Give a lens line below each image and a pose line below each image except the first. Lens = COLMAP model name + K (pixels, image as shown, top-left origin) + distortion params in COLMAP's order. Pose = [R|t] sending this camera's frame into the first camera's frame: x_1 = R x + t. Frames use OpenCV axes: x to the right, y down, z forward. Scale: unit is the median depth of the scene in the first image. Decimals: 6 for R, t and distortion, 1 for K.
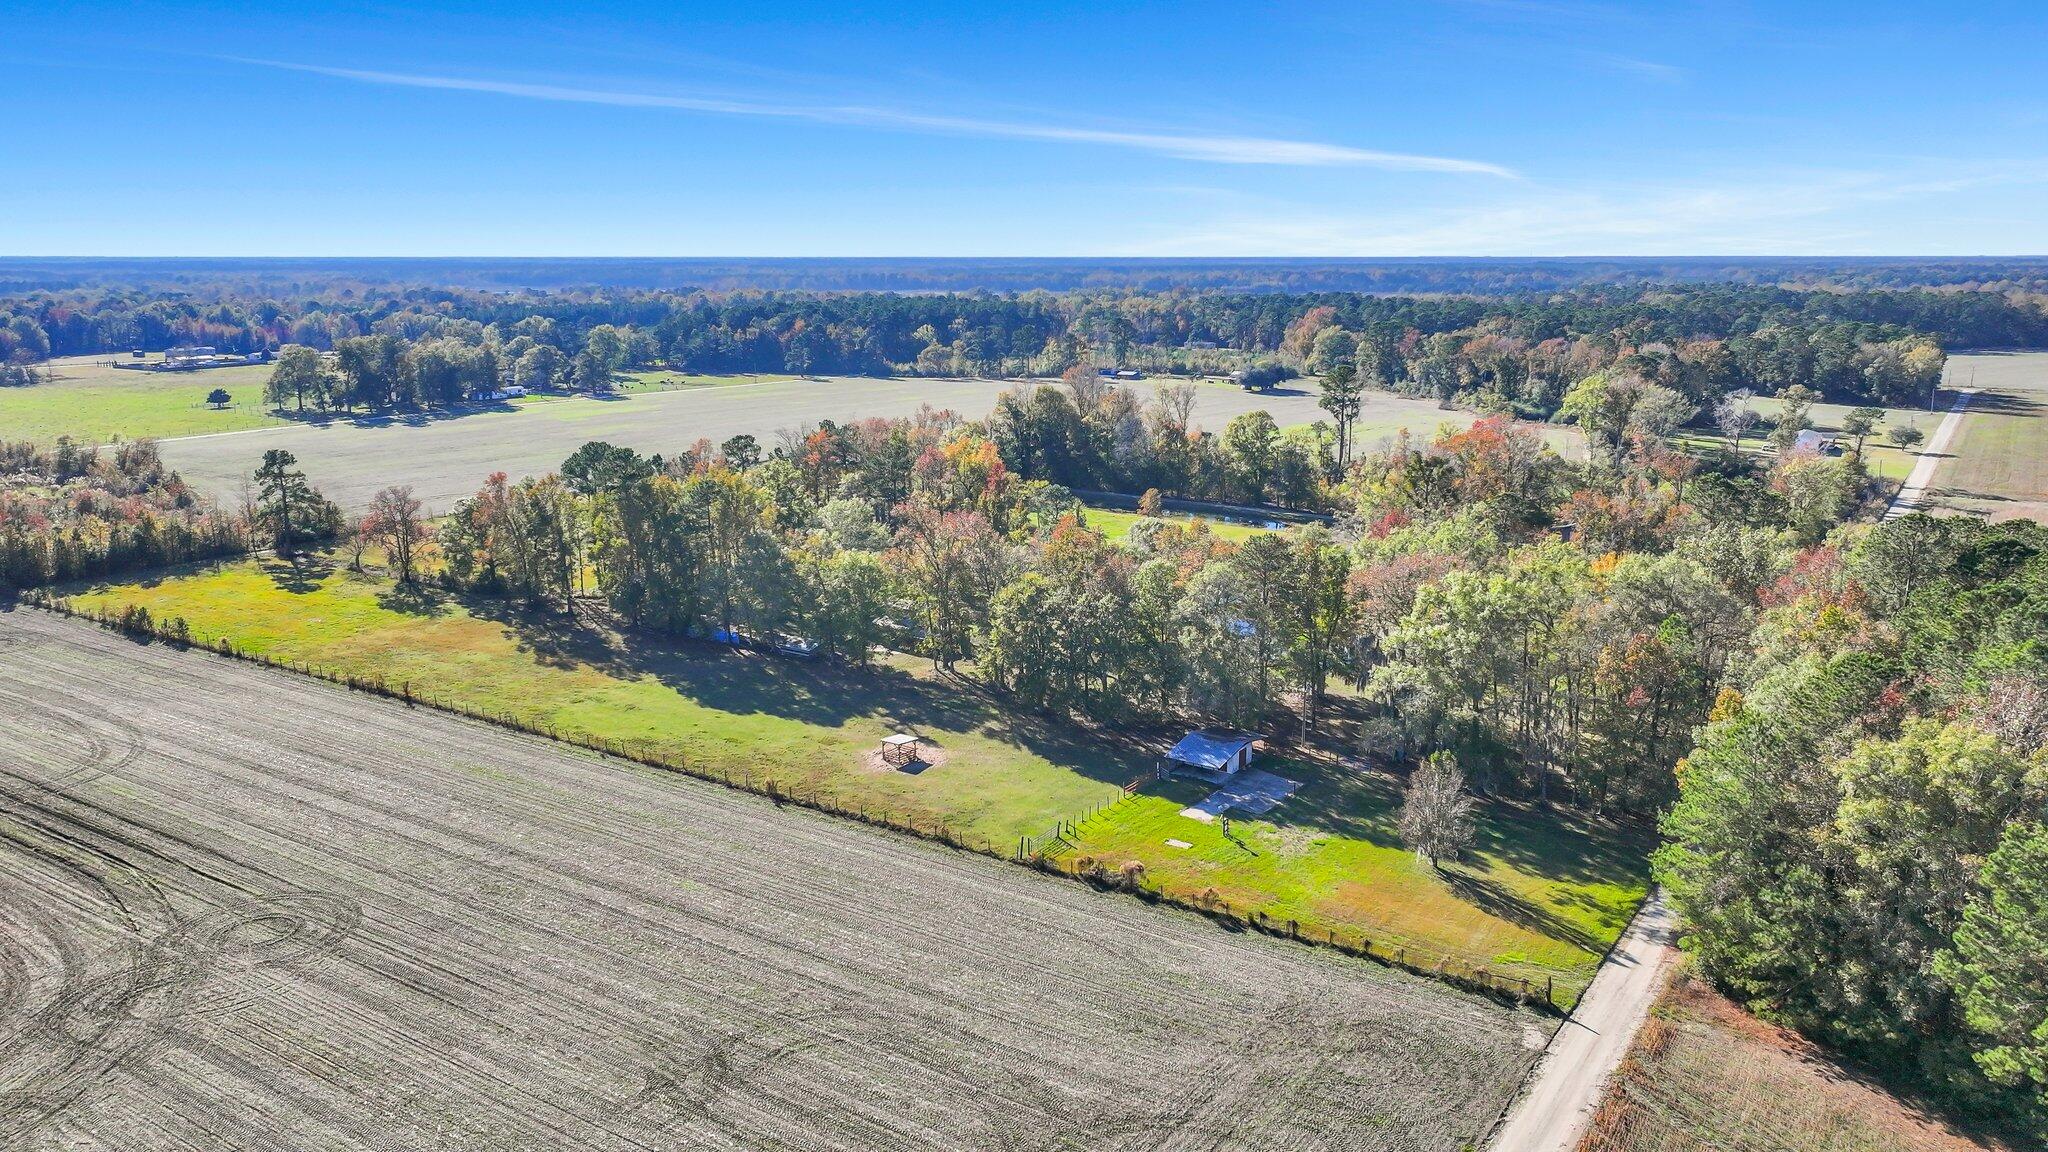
lens RADIAL K [[1438.9, 0, 1024.8], [0, 1438.9, 582.2], [0, 0, 1]] dist [0.001342, 0.001533]
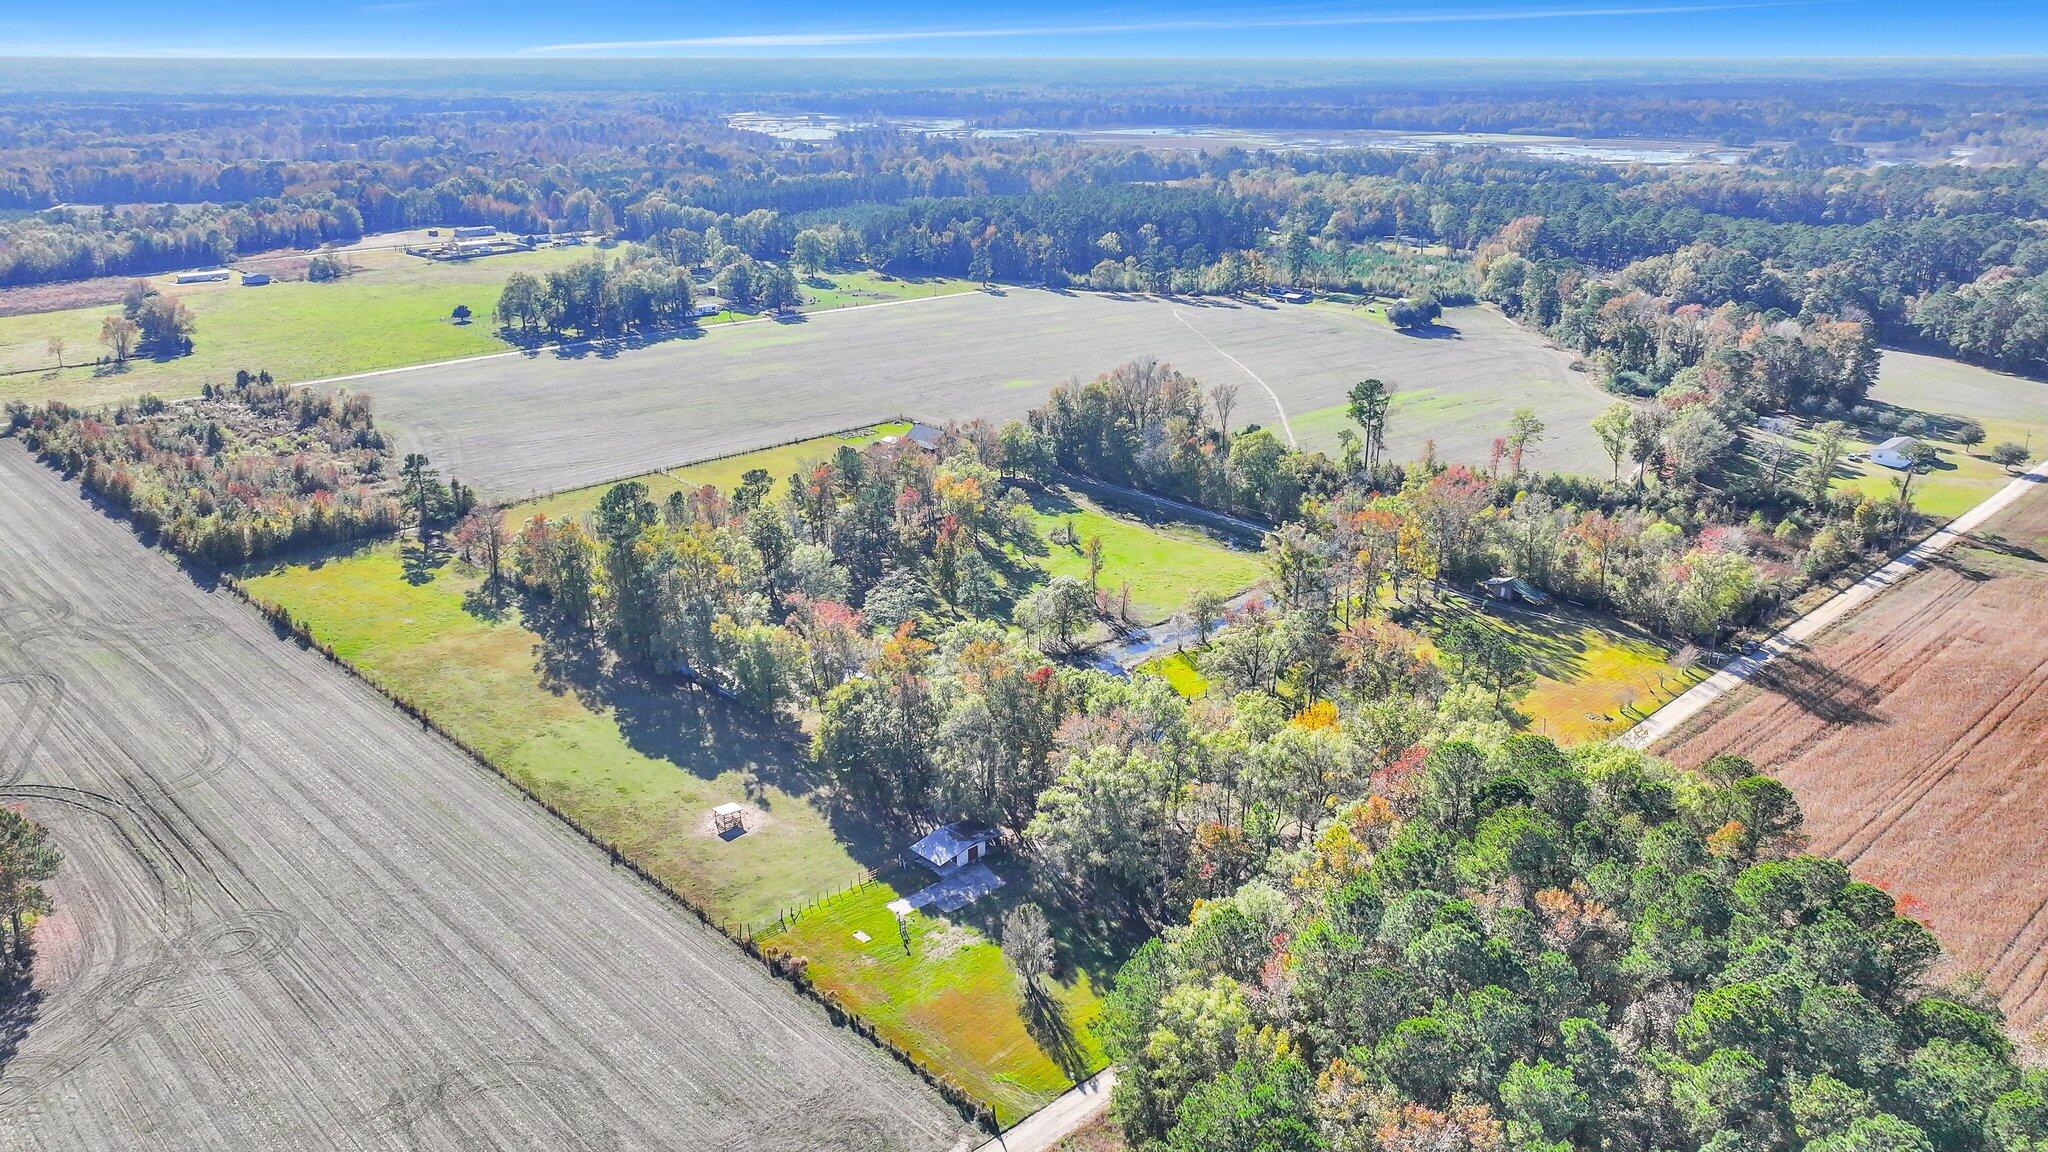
lens RADIAL K [[1429.6, 0, 1016.6], [0, 1429.6, 620.2], [0, 0, 1]] dist [0.006187, -0.001129]
pose [[0.977050, 0.077791, -0.198297, 0.319678], [-0.047537, 0.987082, 0.153003, -0.210232], [0.207638, -0.140065, 0.968126, -0.148614]]
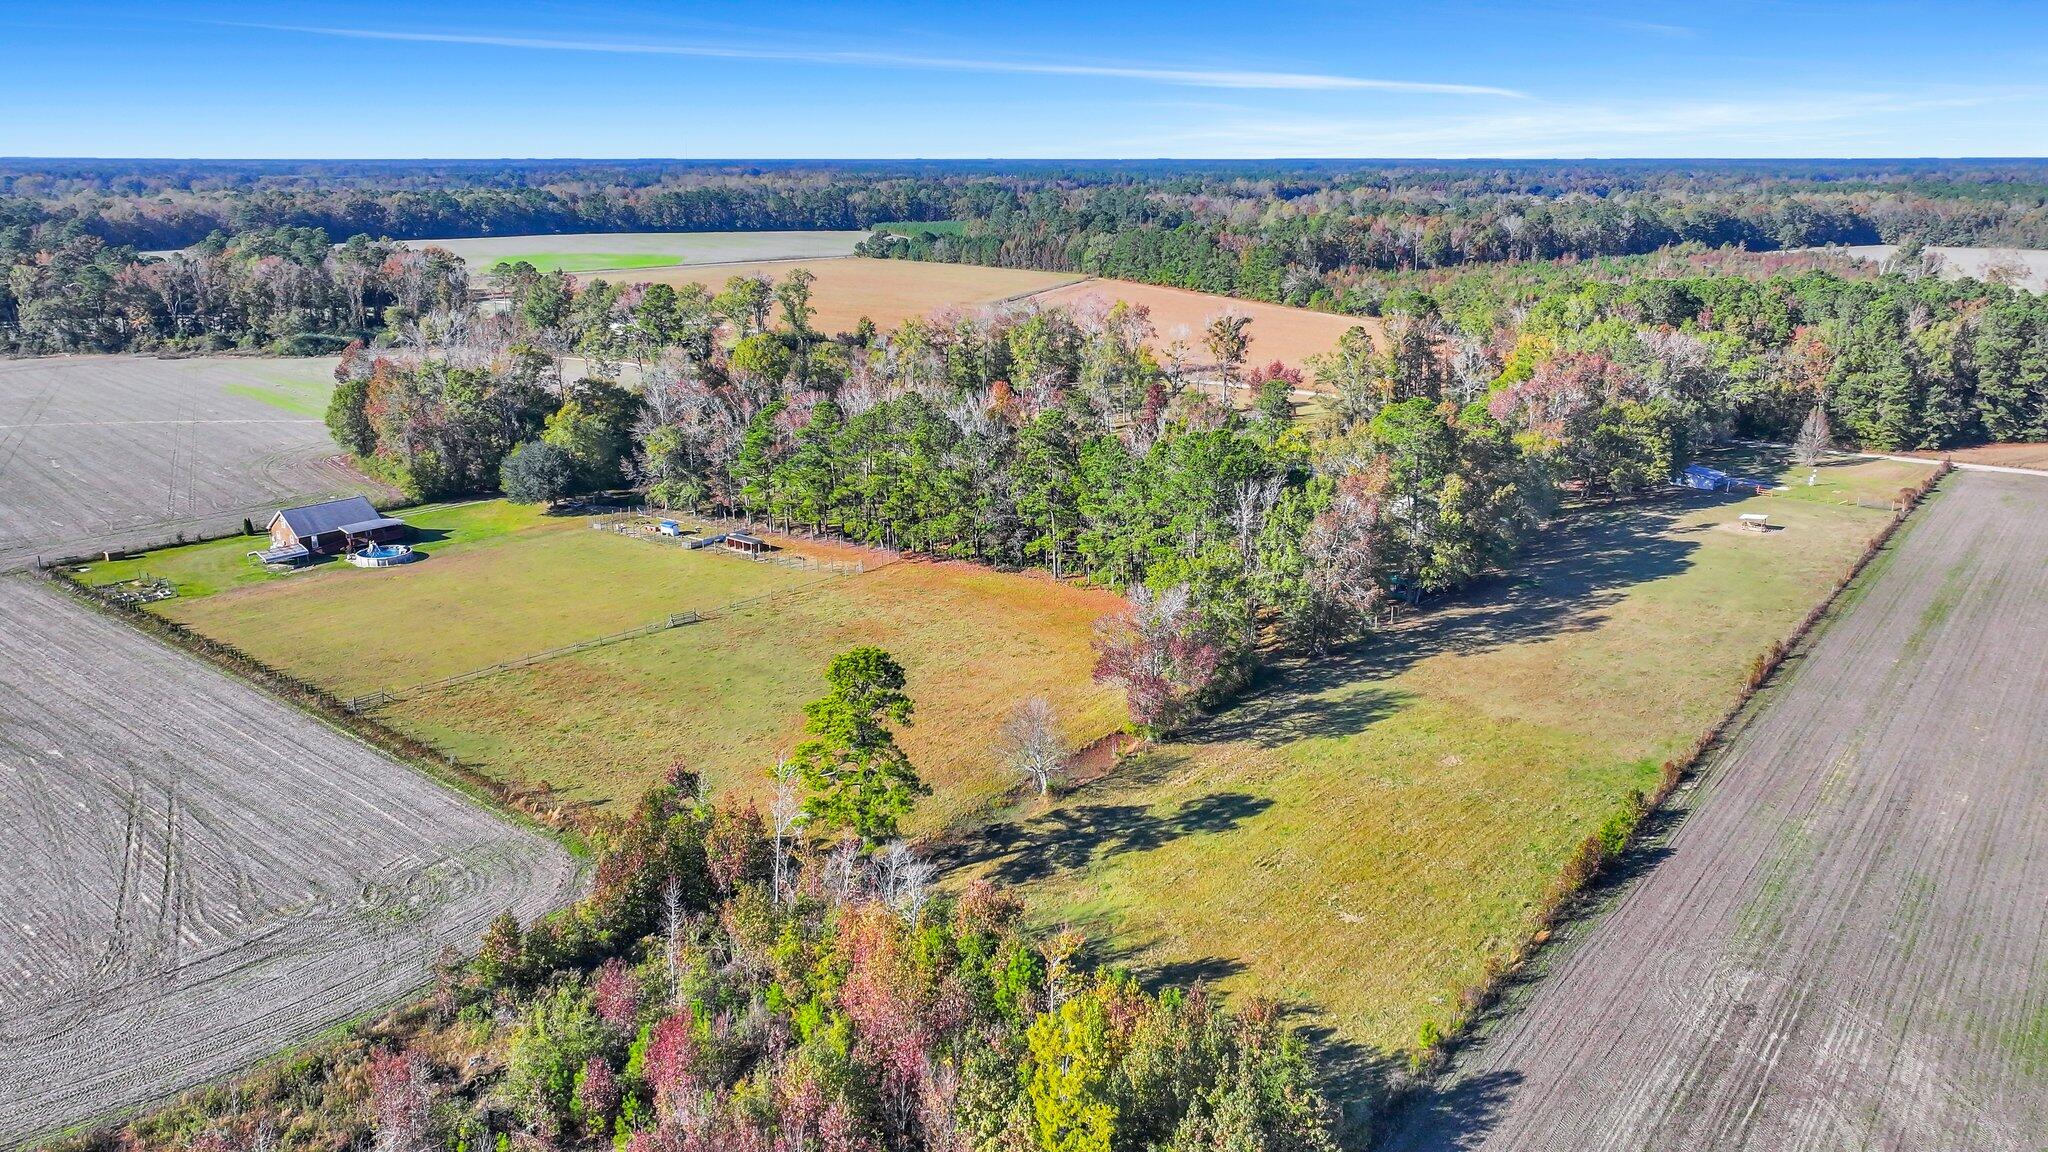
lens RADIAL K [[1456.1, 0, 1004.9], [0, 1456.1, 574.9], [0, 0, 1]] dist [-0.003762, 0.000506]
pose [[0.099849, -0.273615, 0.956643, -1.171853], [0.220480, 0.943630, 0.246881, -0.266866], [-0.970267, 0.186270, 0.154547, 1.146544]]
